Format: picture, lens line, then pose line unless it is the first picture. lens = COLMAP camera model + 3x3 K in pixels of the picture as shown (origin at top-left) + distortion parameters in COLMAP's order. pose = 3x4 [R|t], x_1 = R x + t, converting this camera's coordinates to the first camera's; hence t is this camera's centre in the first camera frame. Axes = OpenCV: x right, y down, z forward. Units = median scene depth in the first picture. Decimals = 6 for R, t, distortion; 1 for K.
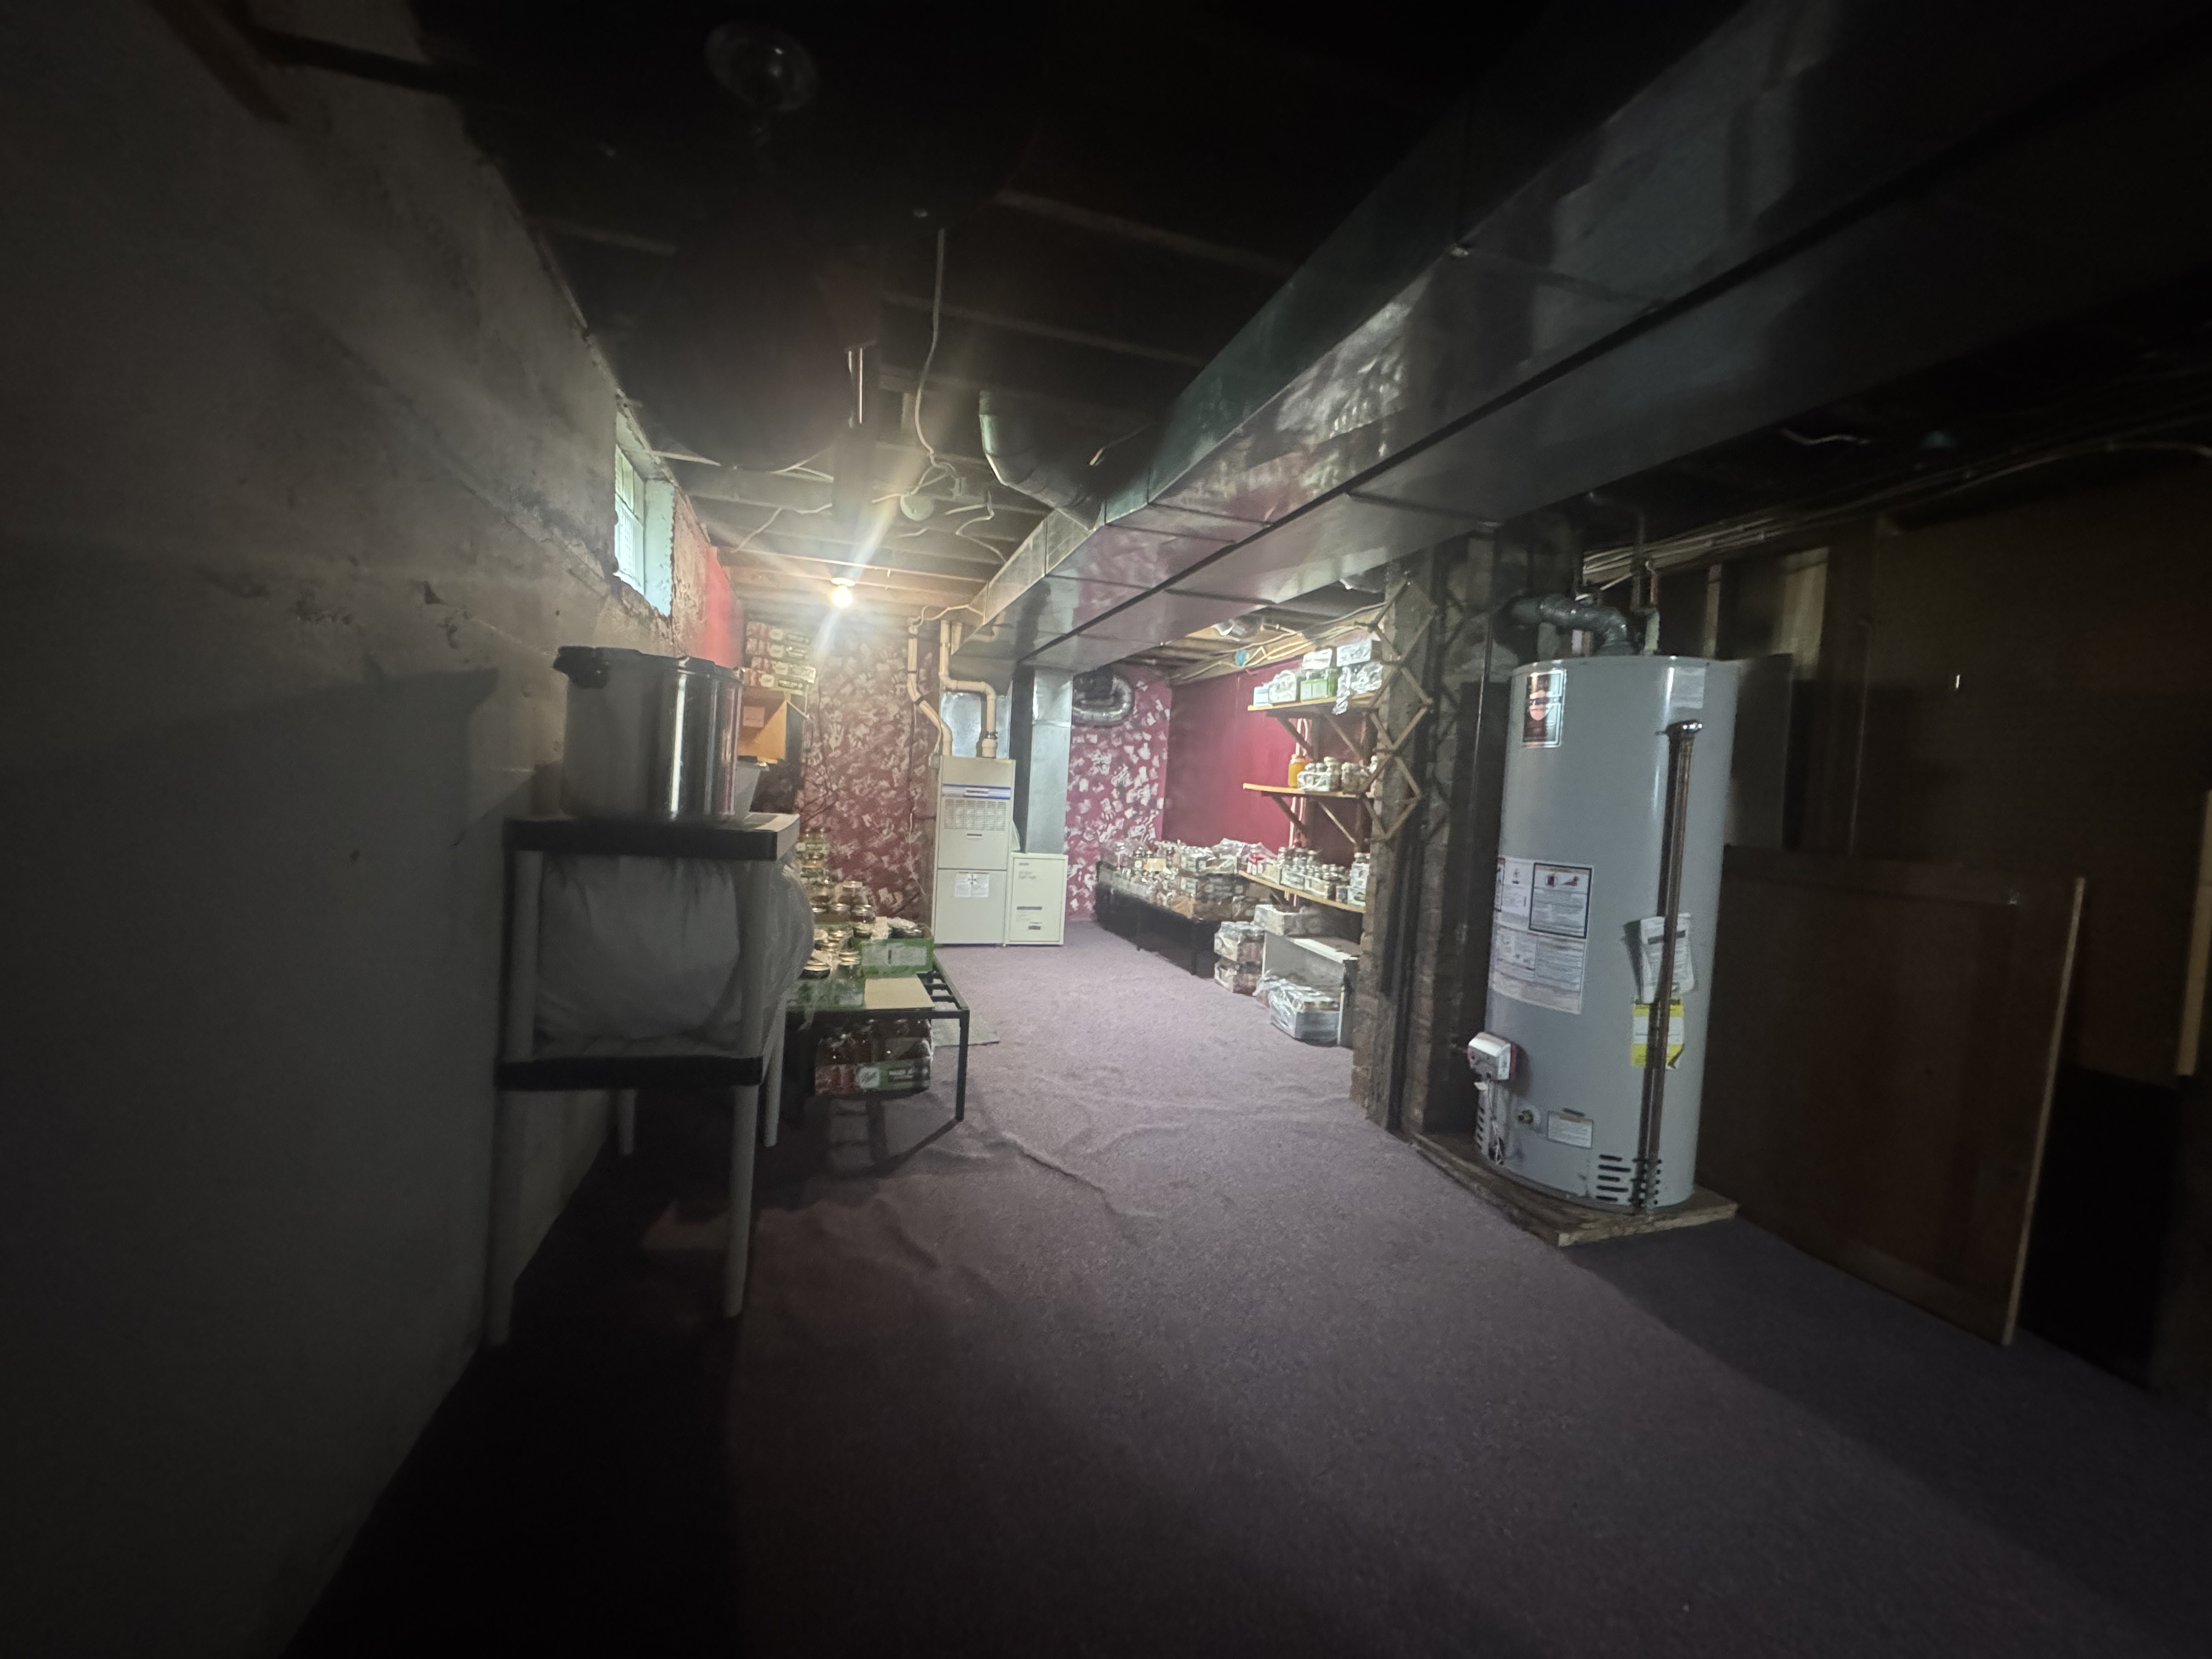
lens RADIAL K [[885.7, 0, 1098.5], [0, 885.7, 830.3], [0, 0, 1]] dist [-0.000746, -0.000034]
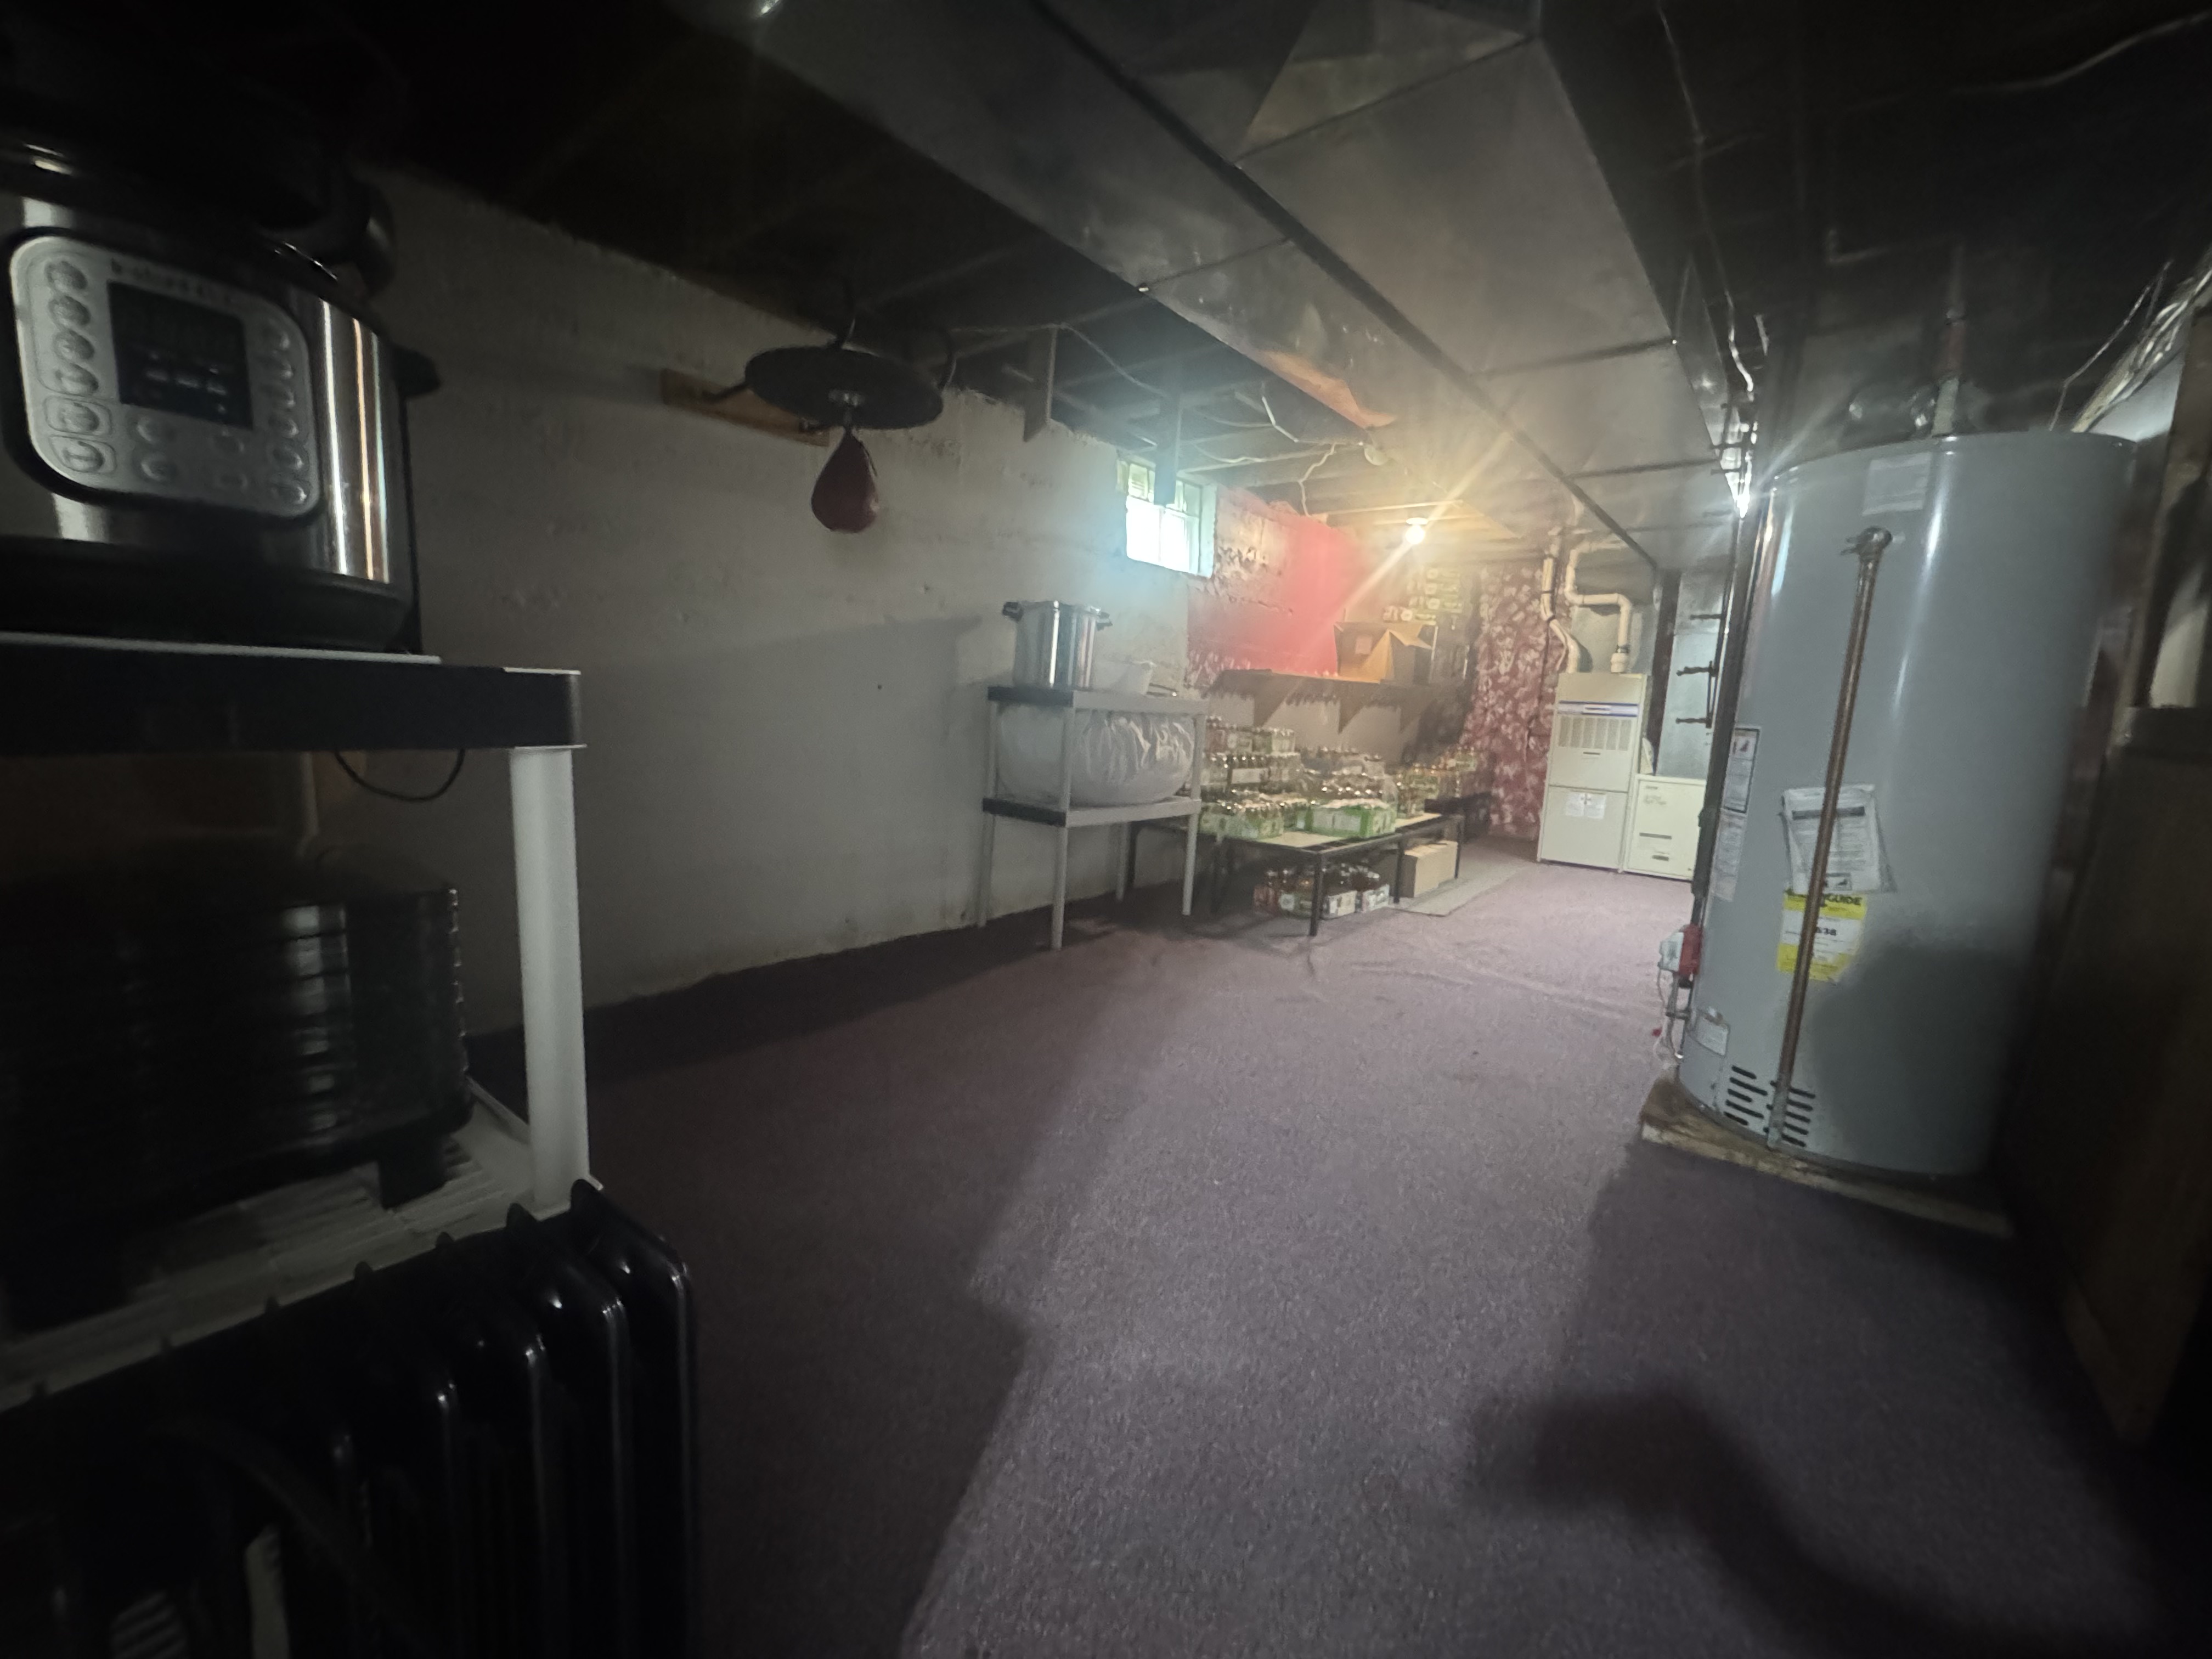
lens RADIAL K [[885.7, 0, 1097.8], [0, 885.7, 824.6], [0, 0, 1]] dist [-0.000746, -0.000034]
pose [[0.549201, 0.091132, -0.830706, 0.774919], [-0.057183, 0.995804, 0.071439, 0.091624], [0.833732, 0.008268, 0.552108, 0.013569]]
